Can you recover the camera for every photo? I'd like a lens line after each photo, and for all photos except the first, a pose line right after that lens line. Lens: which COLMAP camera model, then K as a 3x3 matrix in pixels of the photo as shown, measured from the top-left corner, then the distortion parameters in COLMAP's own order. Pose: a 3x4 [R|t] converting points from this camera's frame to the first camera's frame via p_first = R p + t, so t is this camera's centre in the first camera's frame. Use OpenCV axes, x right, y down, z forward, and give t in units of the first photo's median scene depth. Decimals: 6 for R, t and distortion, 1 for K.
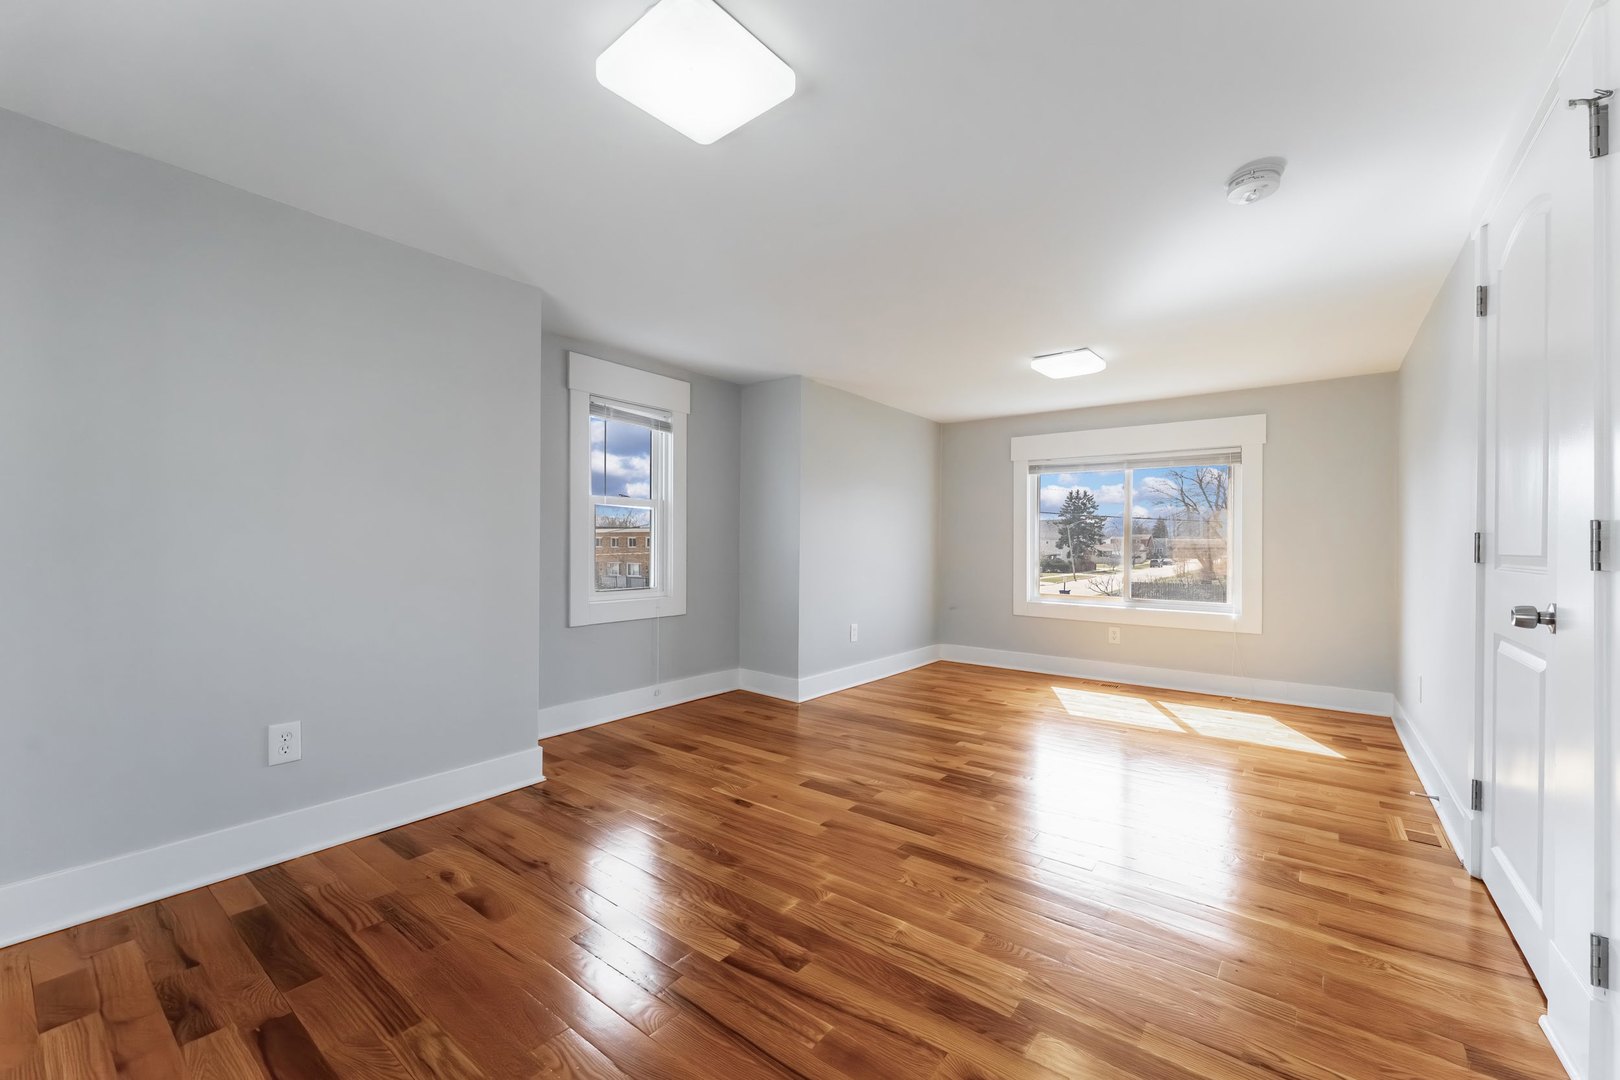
lens RADIAL K [[647.8, 0, 808.1], [0, 647.8, 540.7], [0, 0, 1]] dist [0.000786, -0.000273]
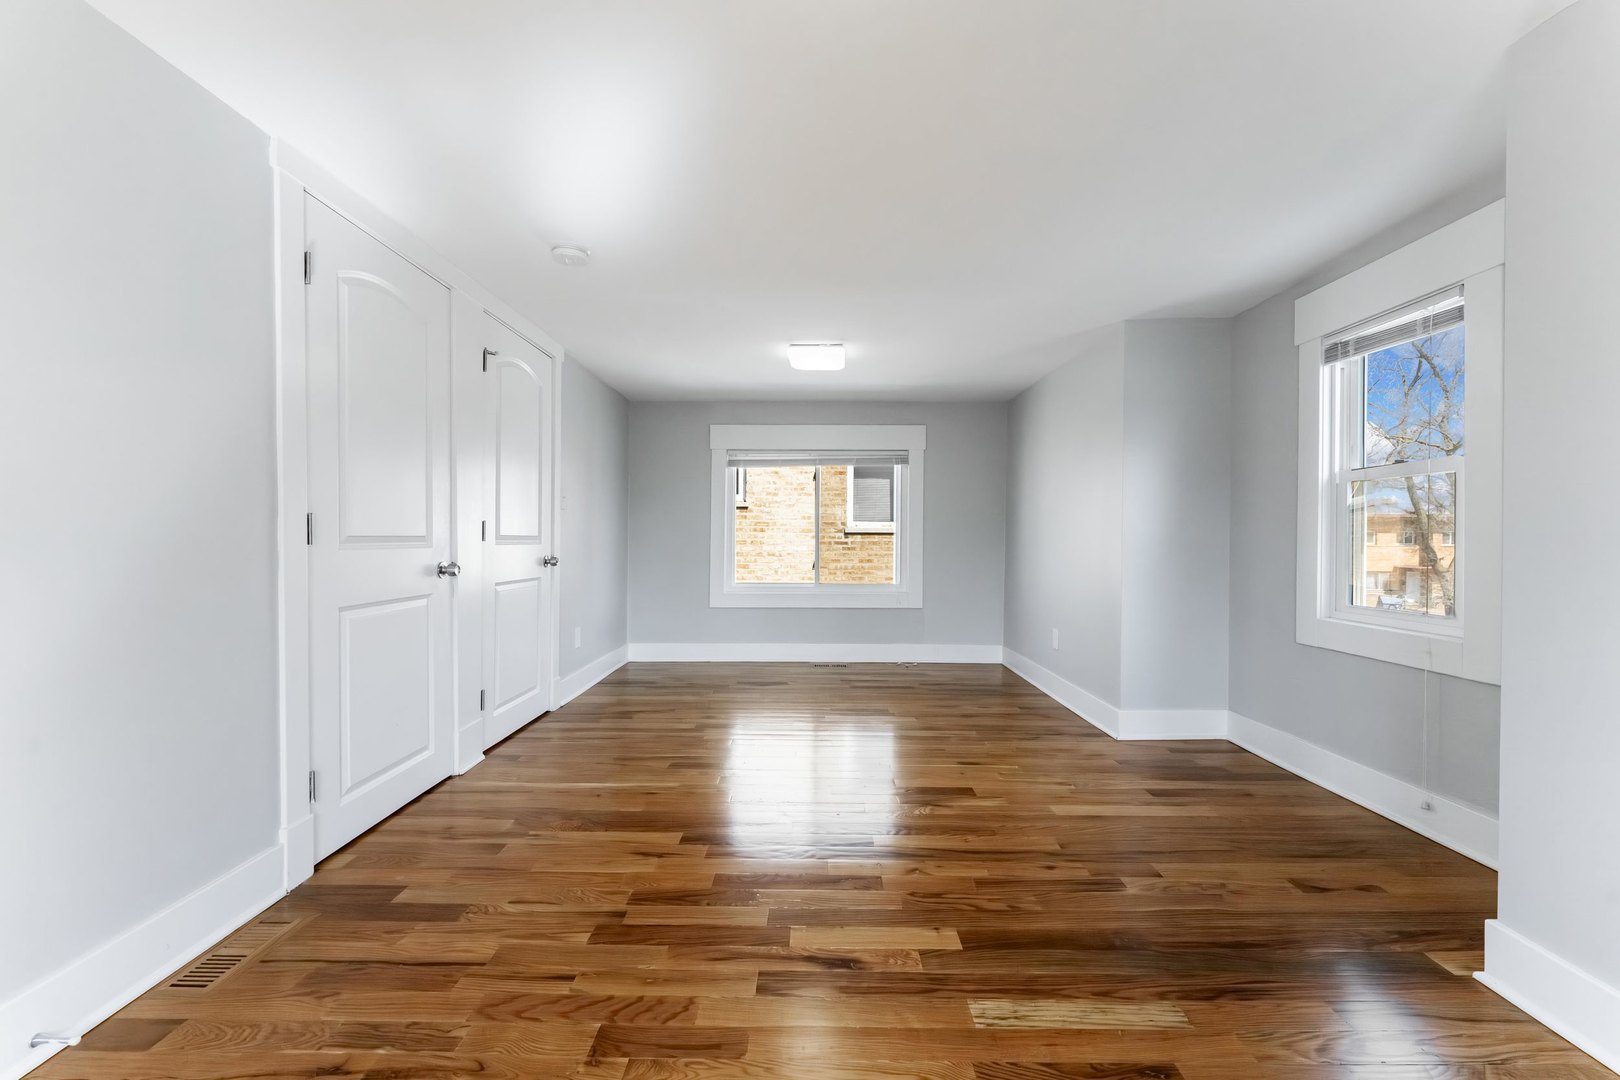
lens RADIAL K [[647.8, 0, 809.1], [0, 647.8, 541.8], [0, 0, 1]] dist [0.000786, -0.000273]
pose [[-0.795254, -0.006257, -0.606244, 0.620740], [-0.008876, 0.999960, 0.001322, 0.016041], [0.606212, 0.006433, -0.795277, 1.328830]]
